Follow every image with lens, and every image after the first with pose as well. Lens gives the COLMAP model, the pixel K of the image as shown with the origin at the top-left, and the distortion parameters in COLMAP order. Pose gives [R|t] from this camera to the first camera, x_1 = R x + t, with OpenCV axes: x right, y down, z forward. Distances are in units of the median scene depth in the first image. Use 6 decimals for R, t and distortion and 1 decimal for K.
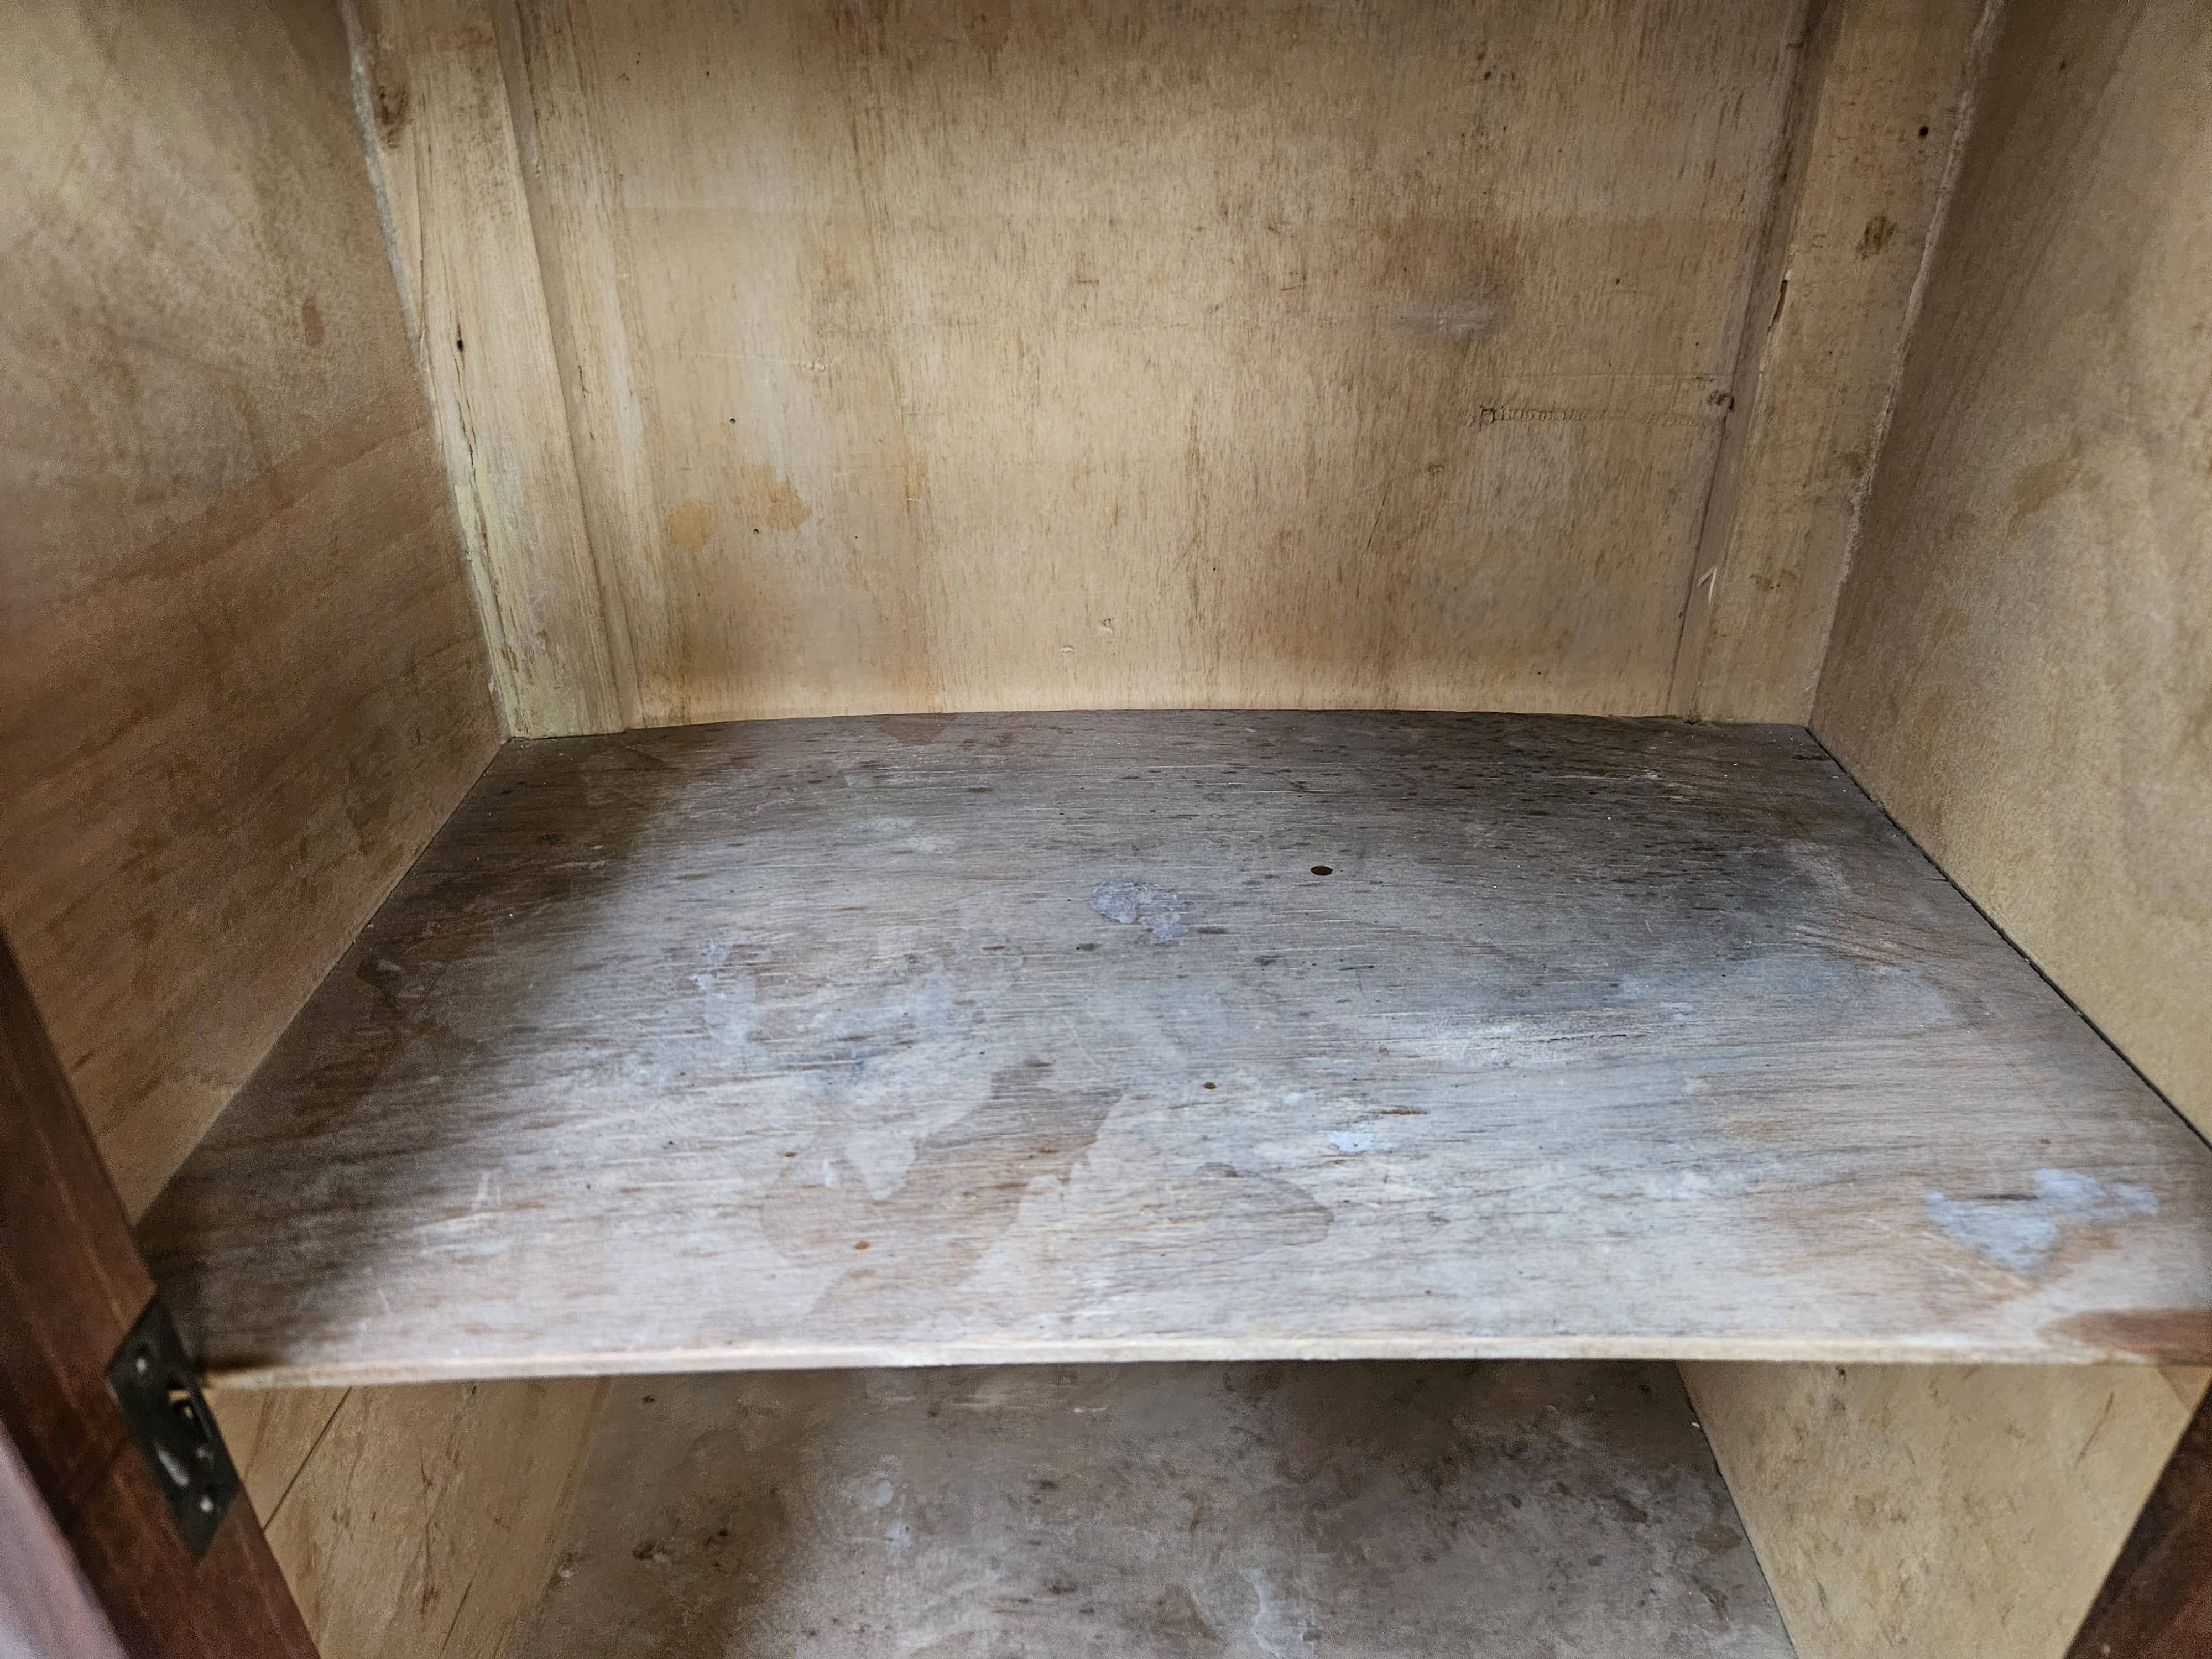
lens RADIAL K [[1522.9, 0, 1091.8], [0, 1522.9, 837.5], [0, 0, 1]] dist [0.054565, -0.056866]
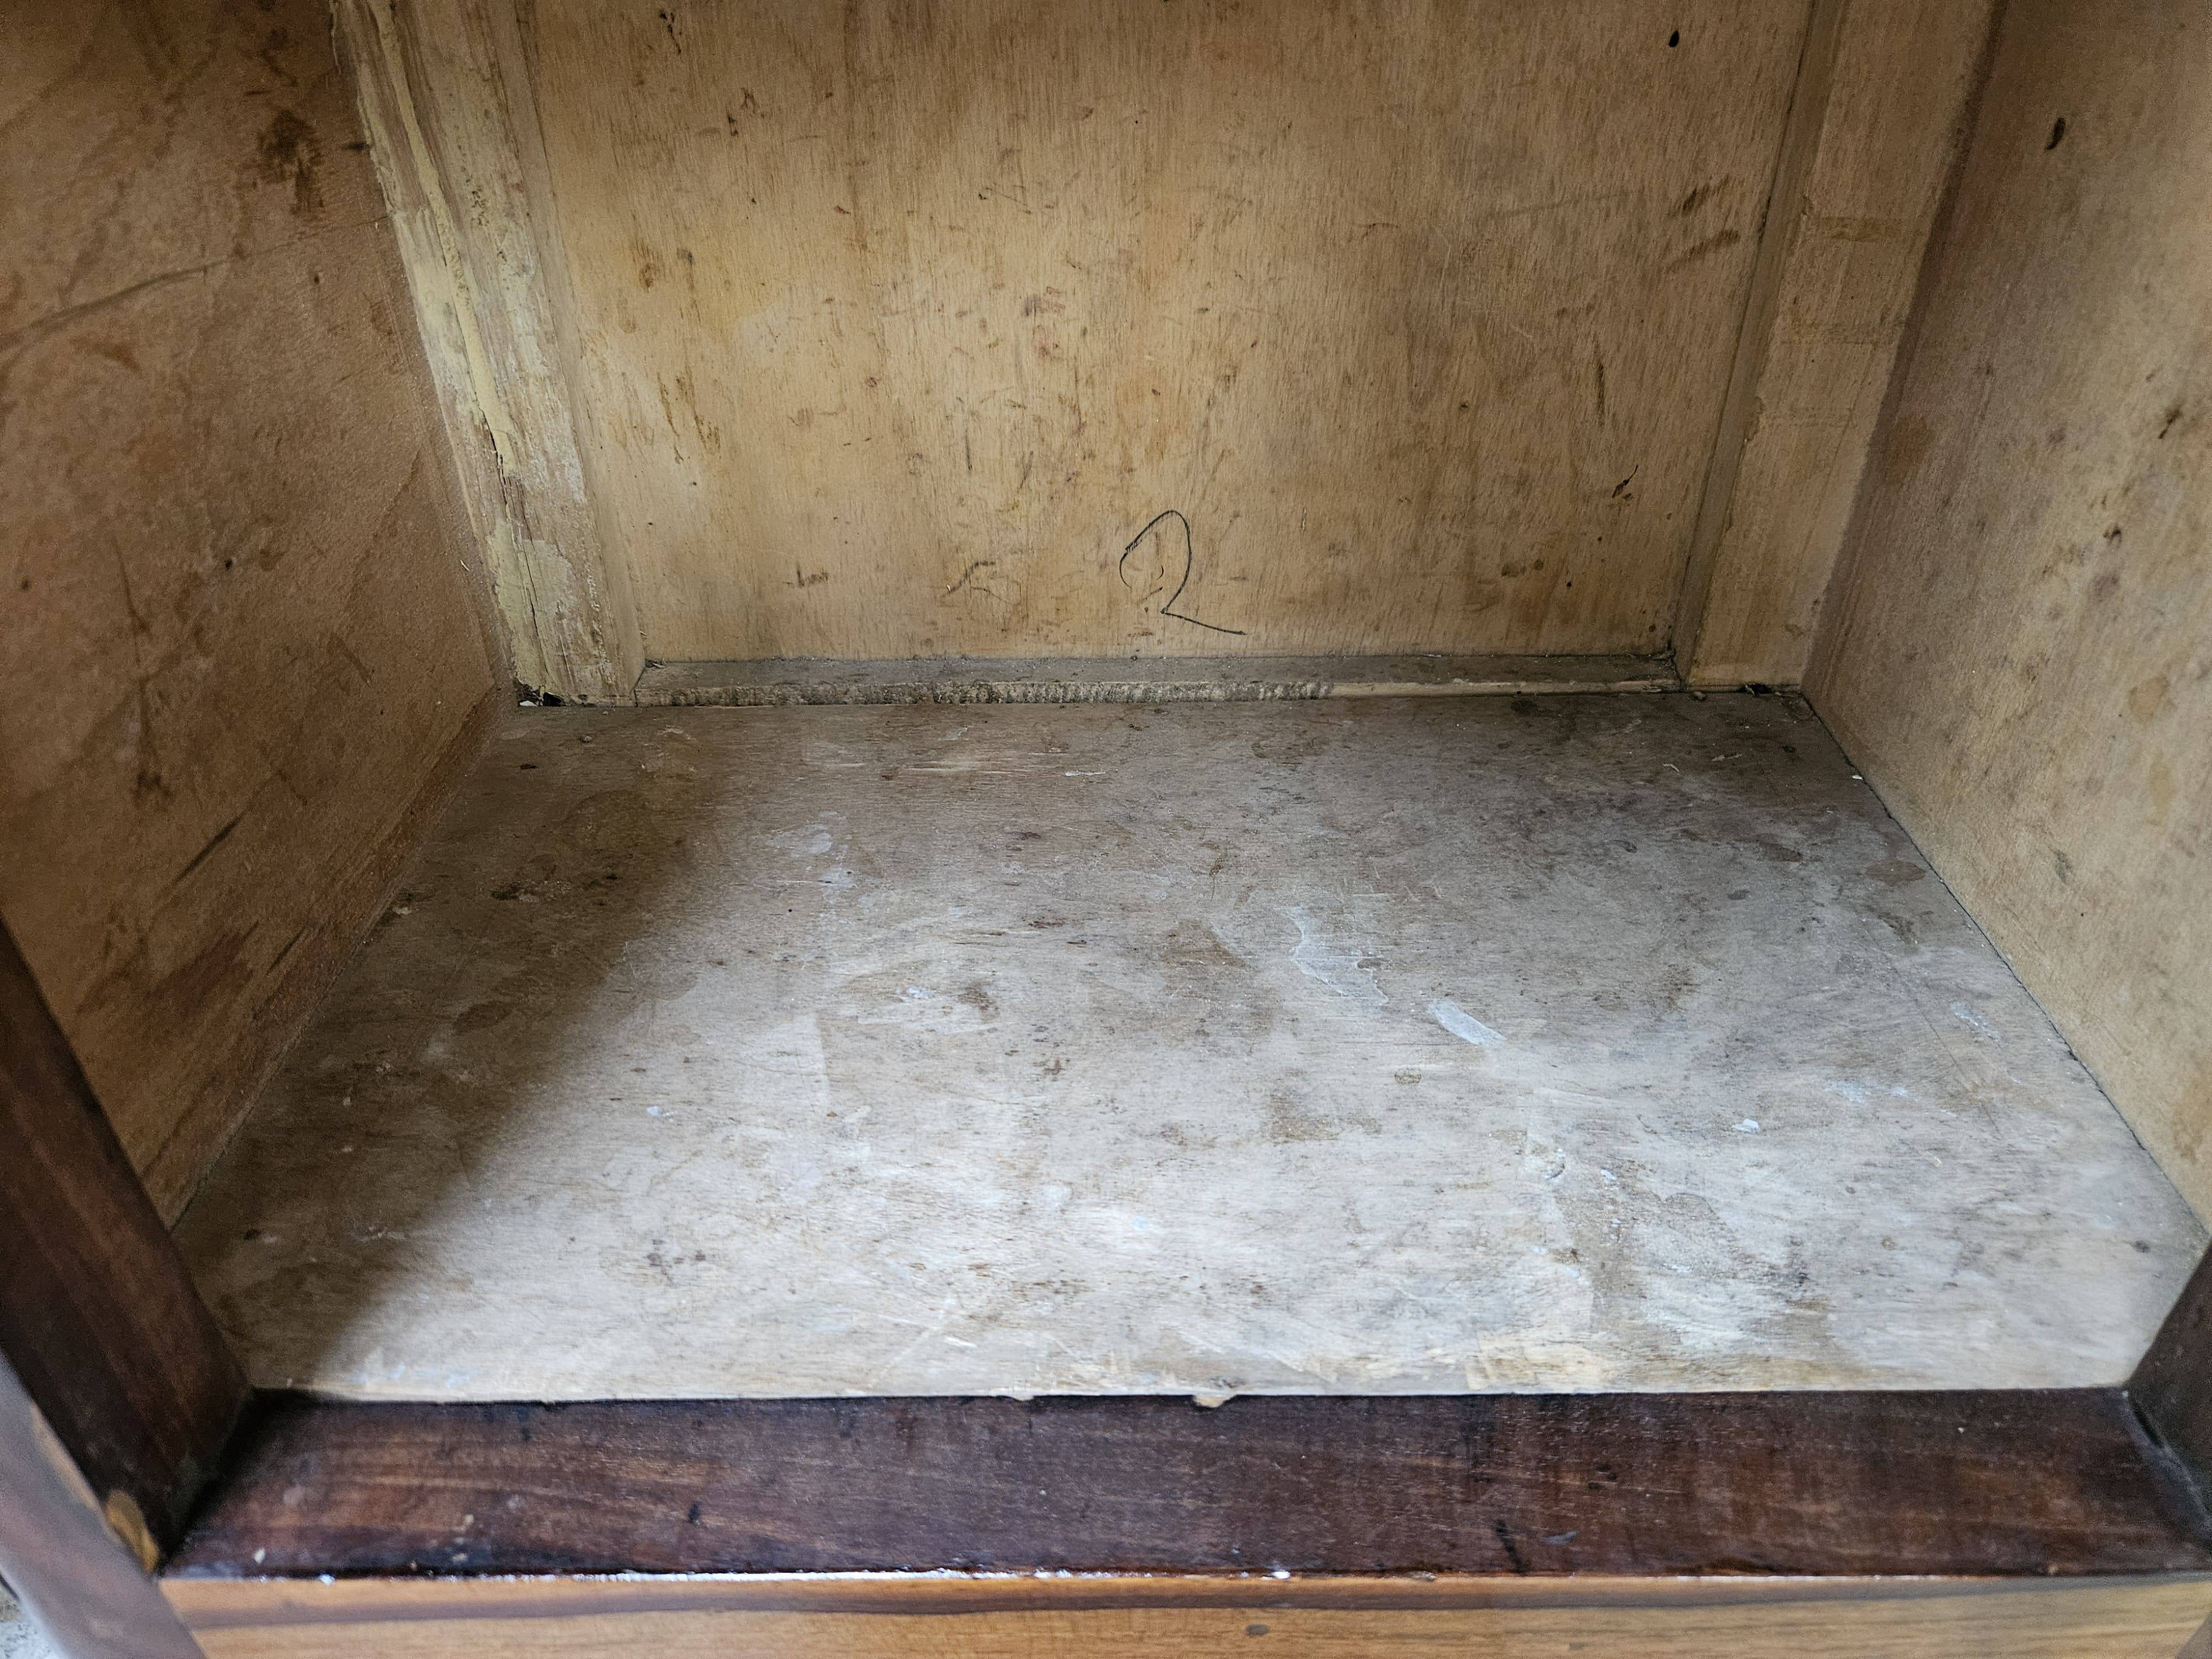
lens RADIAL K [[1522.9, 0, 1106.1], [0, 1522.9, 825.1], [0, 0, 1]] dist [0.054565, -0.056866]
pose [[0.999986, -0.003499, -0.003981, 0.014076], [0.003827, 0.996334, 0.085468, 0.366611], [0.003668, -0.085482, 0.996333, 0.234943]]
